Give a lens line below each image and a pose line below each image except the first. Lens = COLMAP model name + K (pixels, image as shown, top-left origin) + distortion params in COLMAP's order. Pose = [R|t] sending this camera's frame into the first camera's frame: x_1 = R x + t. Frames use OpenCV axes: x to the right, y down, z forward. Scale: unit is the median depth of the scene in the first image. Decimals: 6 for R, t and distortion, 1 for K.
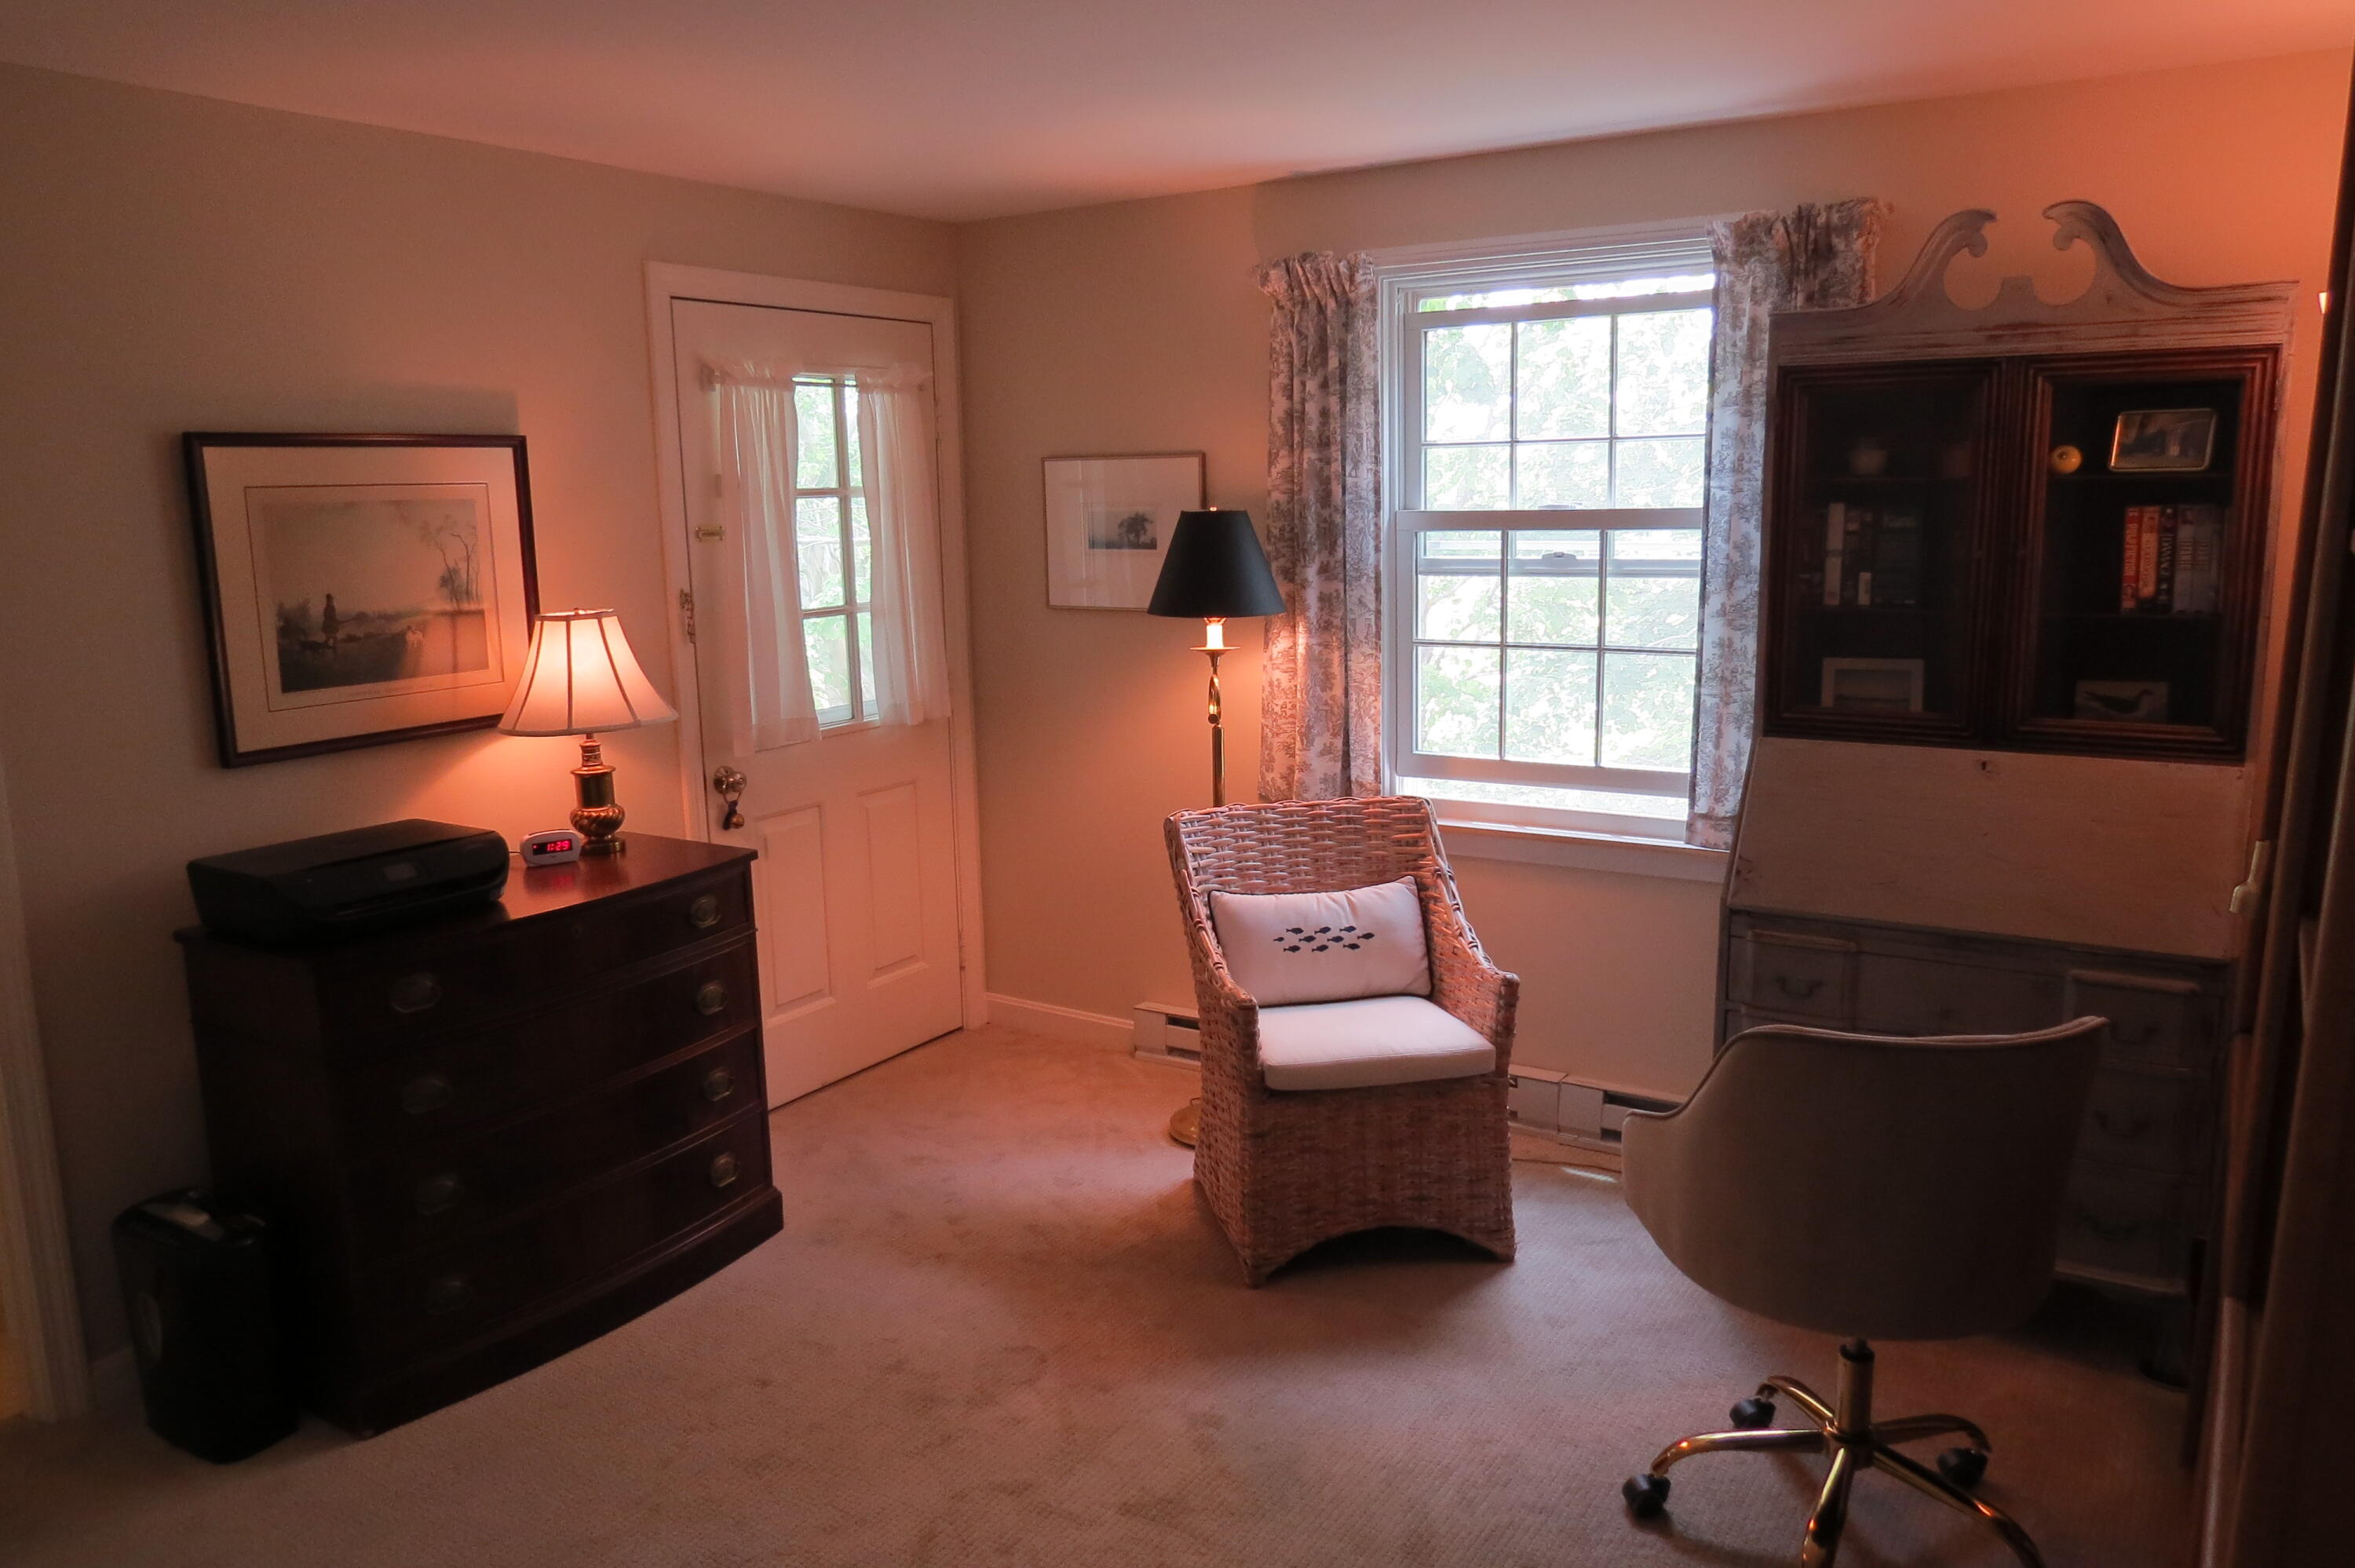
lens RADIAL K [[1679.5, 0, 1180.2], [0, 1679.5, 781.5], [0, 0, 1]] dist [-0.027411, 0.005702]
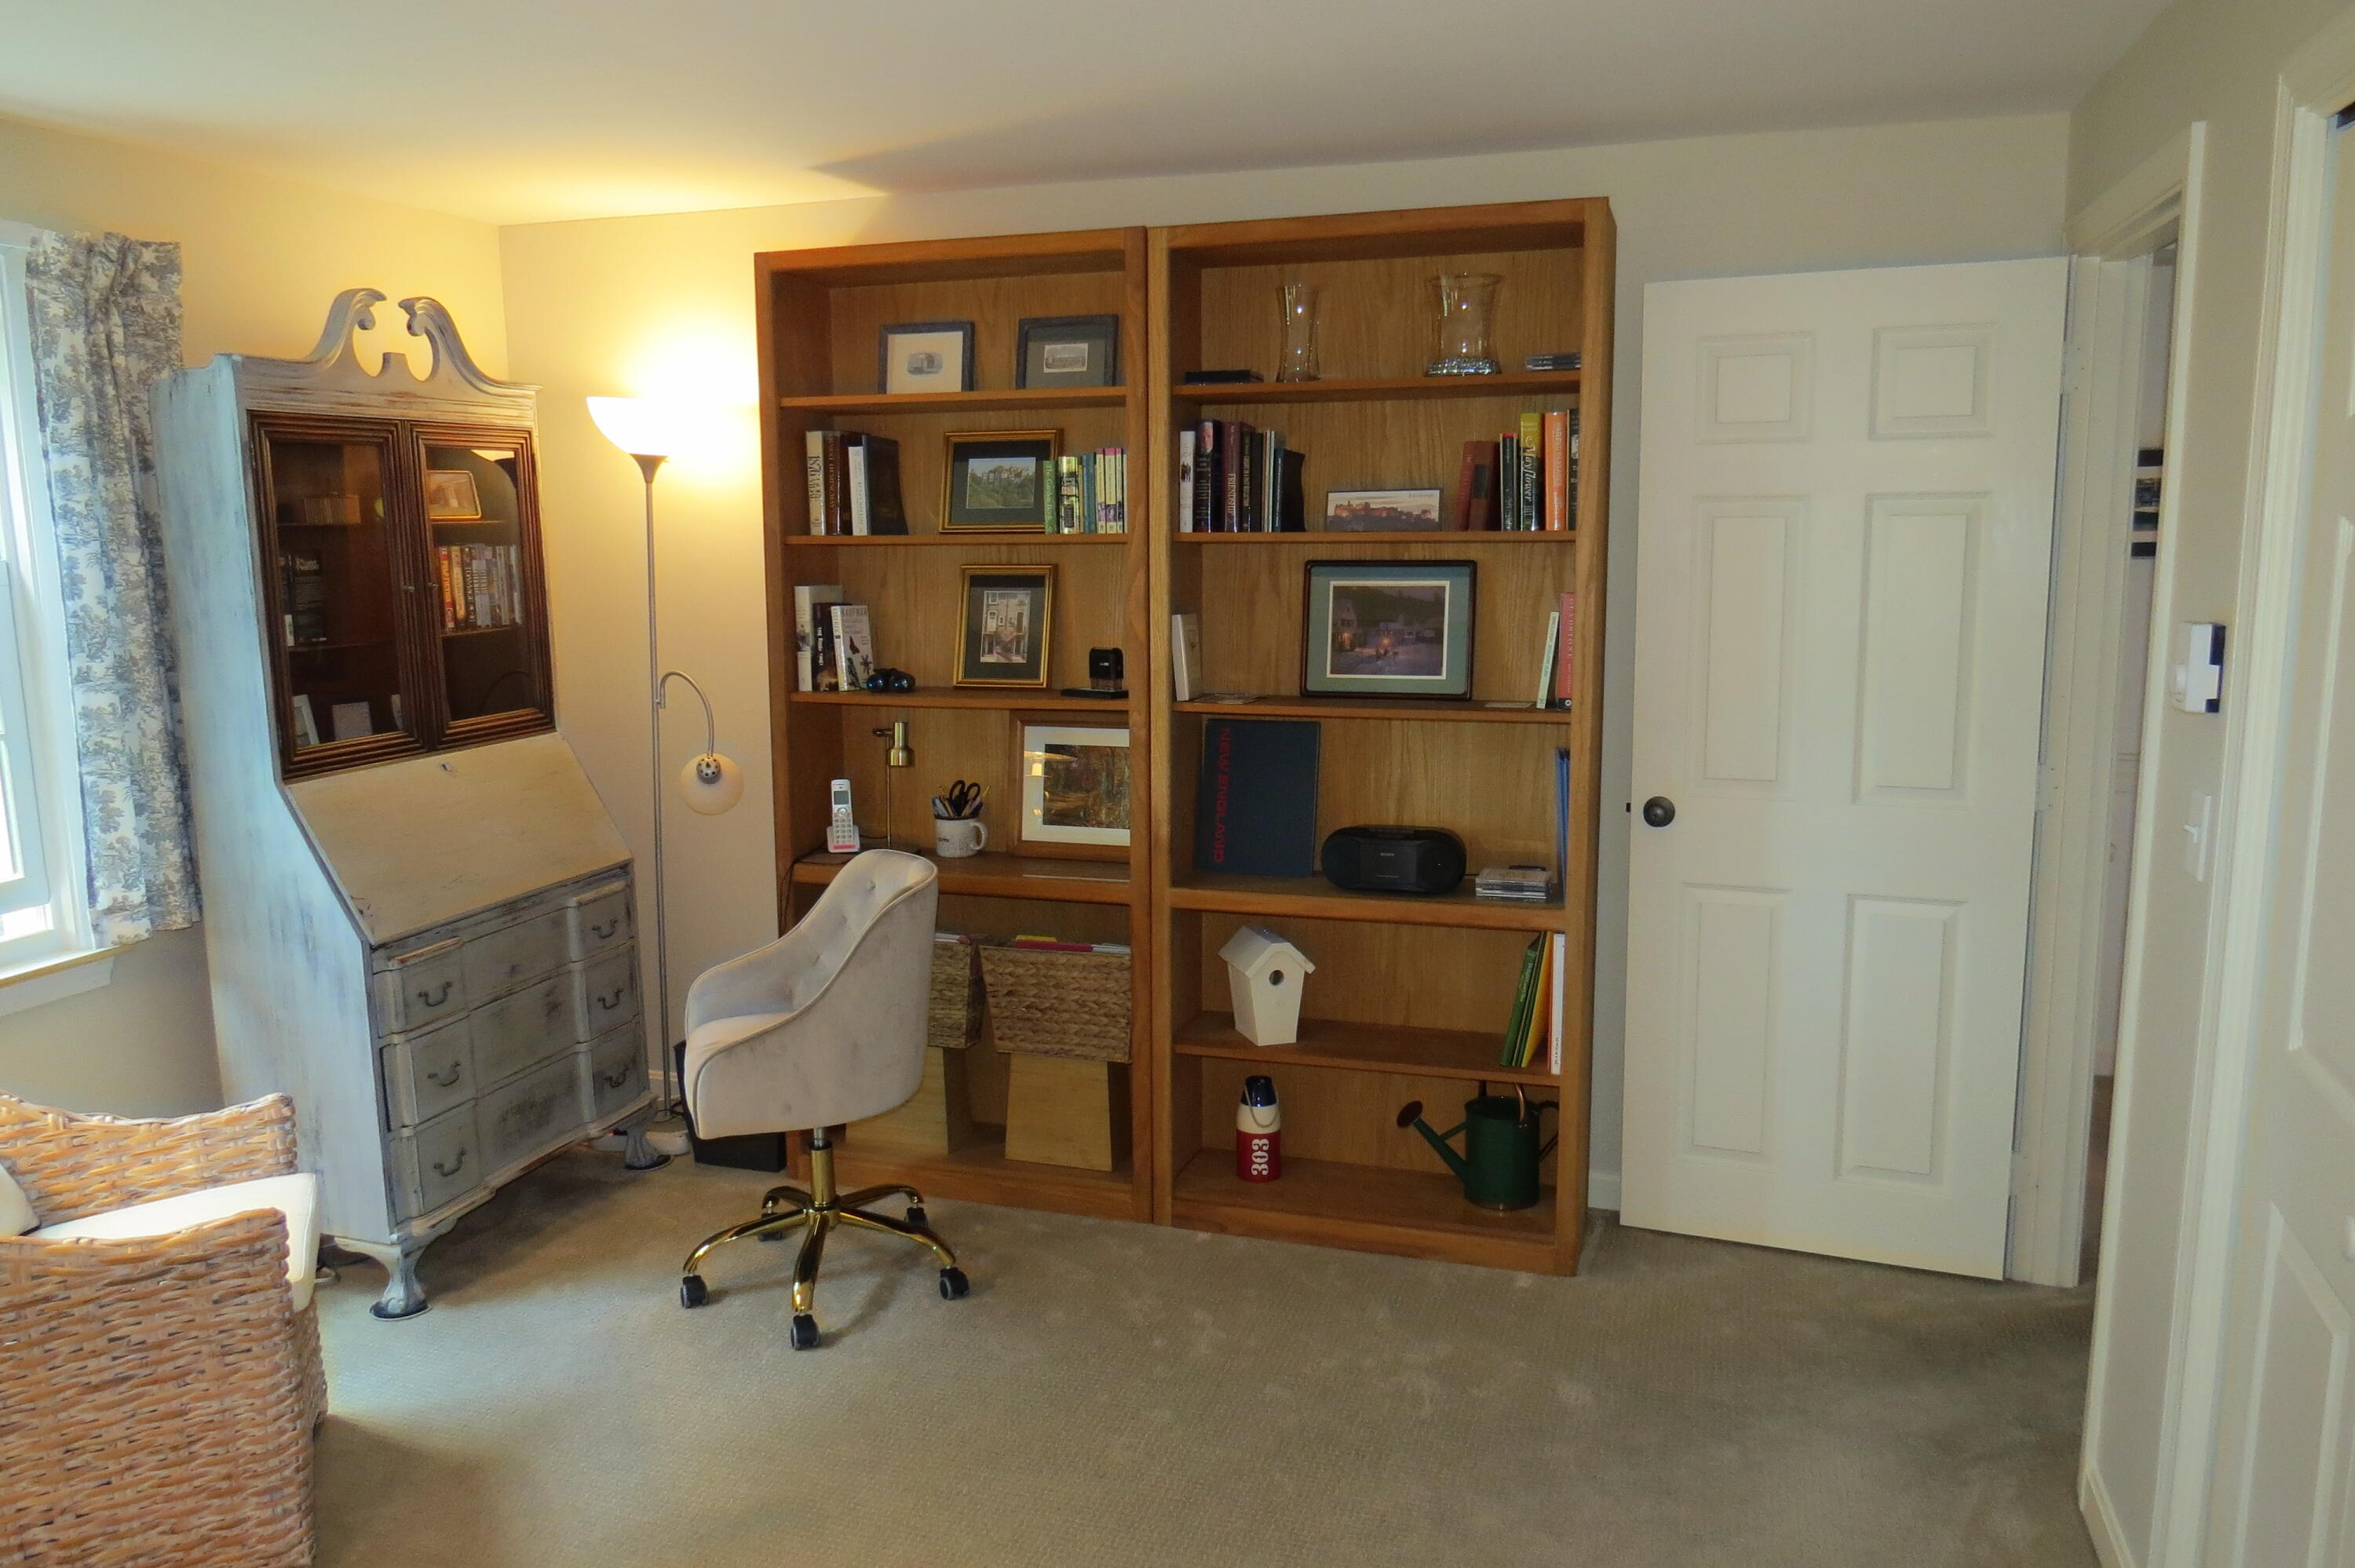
lens RADIAL K [[1679.5, 0, 1178.3], [0, 1679.5, 785.4], [0, 0, 1]] dist [-0.027411, 0.005702]
pose [[-0.250088, -0.136083, 0.958612, -0.791827], [0.184942, 0.965130, 0.185257, -0.122004], [-0.950396, 0.223619, -0.216199, 0.784516]]
